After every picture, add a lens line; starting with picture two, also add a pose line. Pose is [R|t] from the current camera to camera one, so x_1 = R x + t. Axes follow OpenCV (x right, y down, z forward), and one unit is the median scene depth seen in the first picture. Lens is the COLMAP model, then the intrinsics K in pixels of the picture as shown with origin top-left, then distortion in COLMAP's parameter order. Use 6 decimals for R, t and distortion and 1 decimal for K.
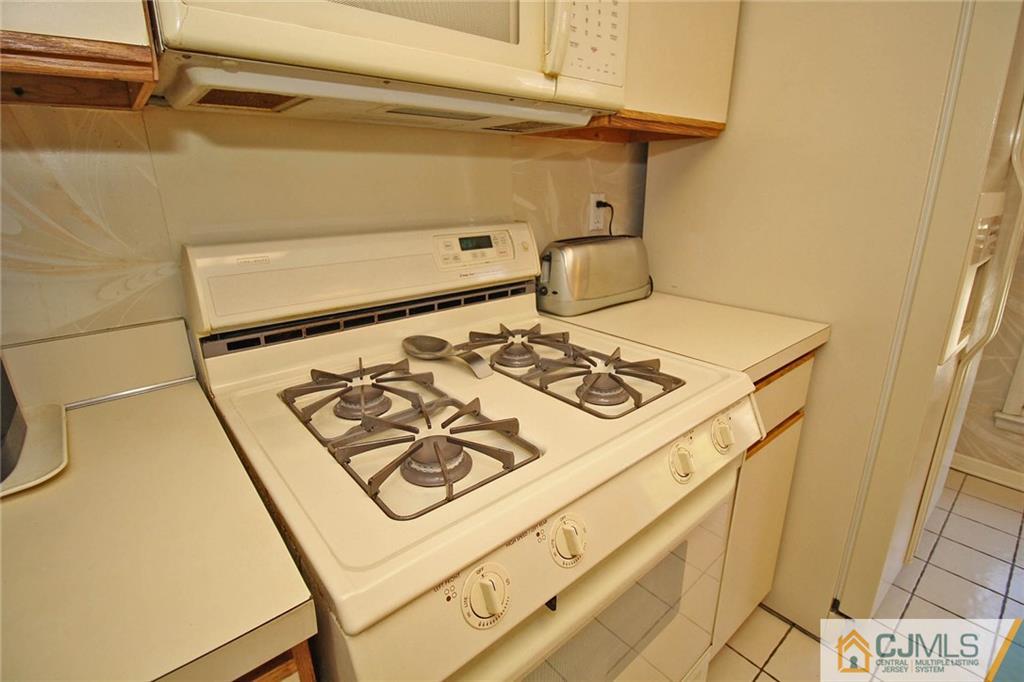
lens RADIAL K [[478.5, 0, 510.6], [0, 478.5, 343.0], [0, 0, 1]] dist [-0.012131, -0.002789]
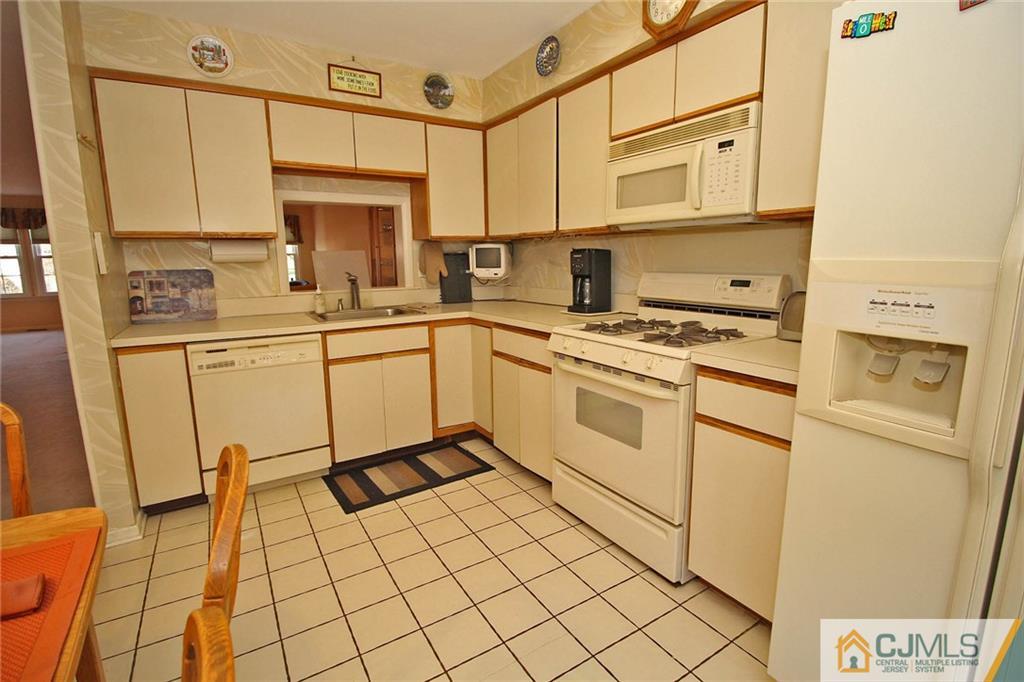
lens RADIAL K [[478.5, 0, 508.4], [0, 478.5, 338.8], [0, 0, 1]] dist [-0.012131, -0.002789]
pose [[-0.134674, 0.178676, -0.974648, 1.889383], [-0.284909, 0.935090, 0.210792, -0.144672], [0.949047, 0.306074, -0.075026, 0.361257]]
